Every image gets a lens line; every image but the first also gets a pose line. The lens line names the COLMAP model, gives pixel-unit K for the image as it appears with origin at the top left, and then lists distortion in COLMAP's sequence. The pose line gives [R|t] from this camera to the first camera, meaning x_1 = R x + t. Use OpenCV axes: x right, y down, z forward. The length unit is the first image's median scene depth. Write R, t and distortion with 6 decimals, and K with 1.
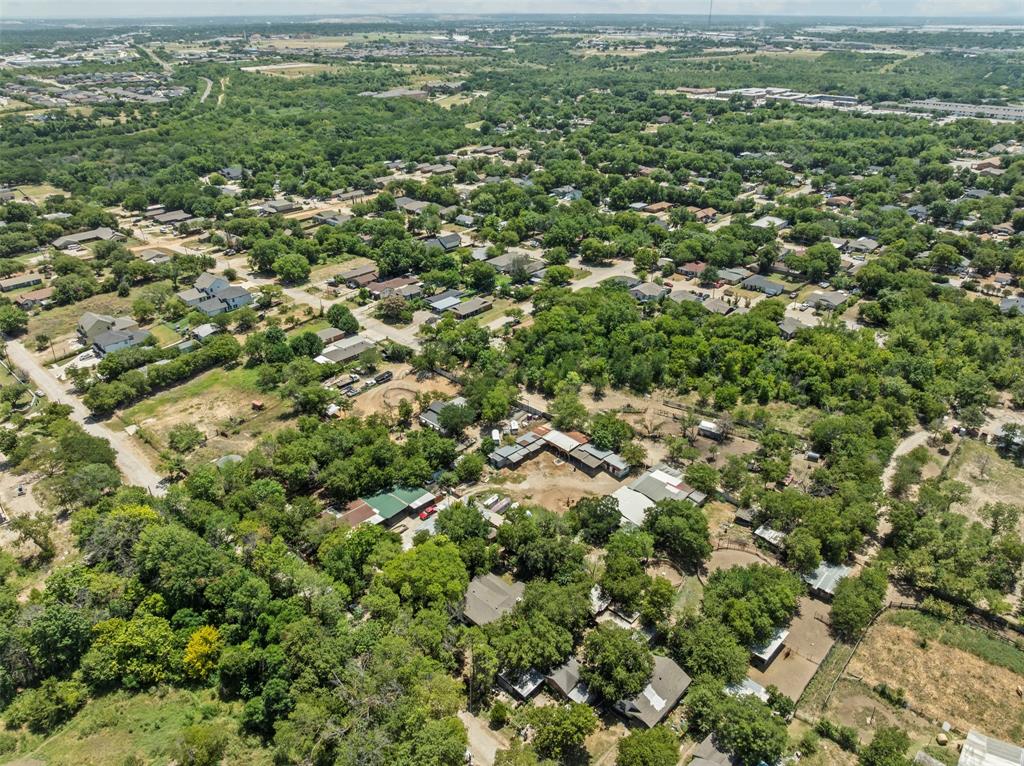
lens RADIAL K [[739.2, 0, 512.0], [0, 739.2, 383.0], [0, 0, 1]] dist [-0.030415, 0.003424]
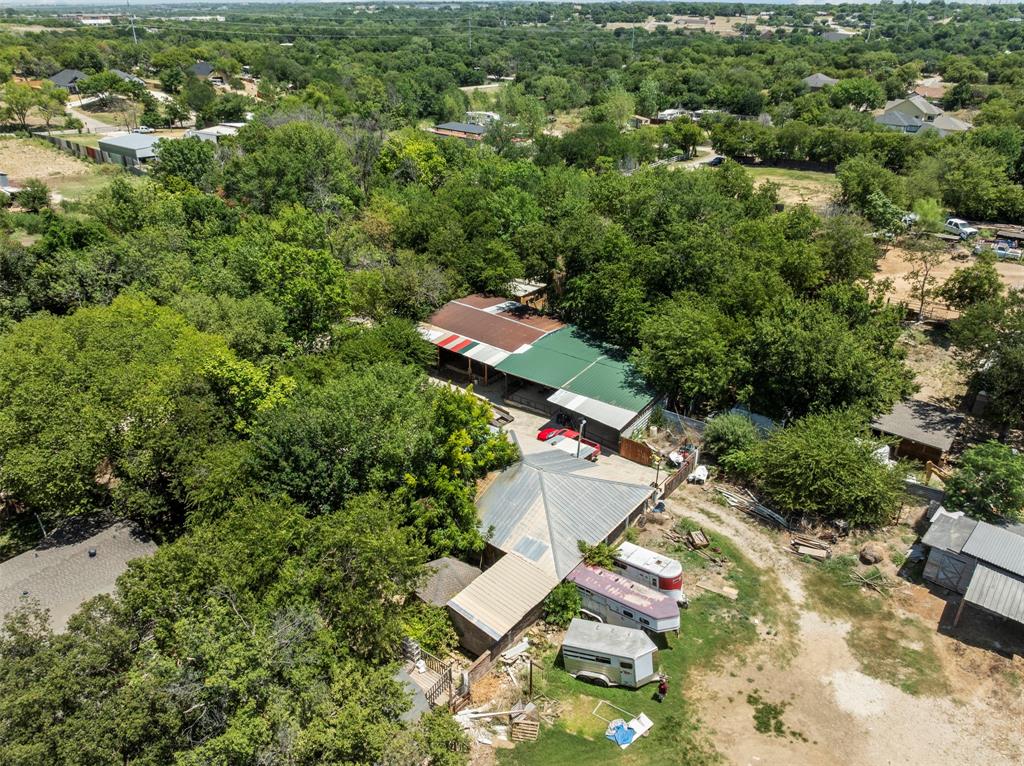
lens RADIAL K [[739.2, 0, 512.0], [0, 739.2, 383.0], [0, 0, 1]] dist [-0.030415, 0.003424]
pose [[0.077884, 0.462780, -0.883045, 0.125680], [-0.465143, 0.800291, 0.378386, 0.042944], [0.881803, 0.381272, 0.277589, 0.770786]]
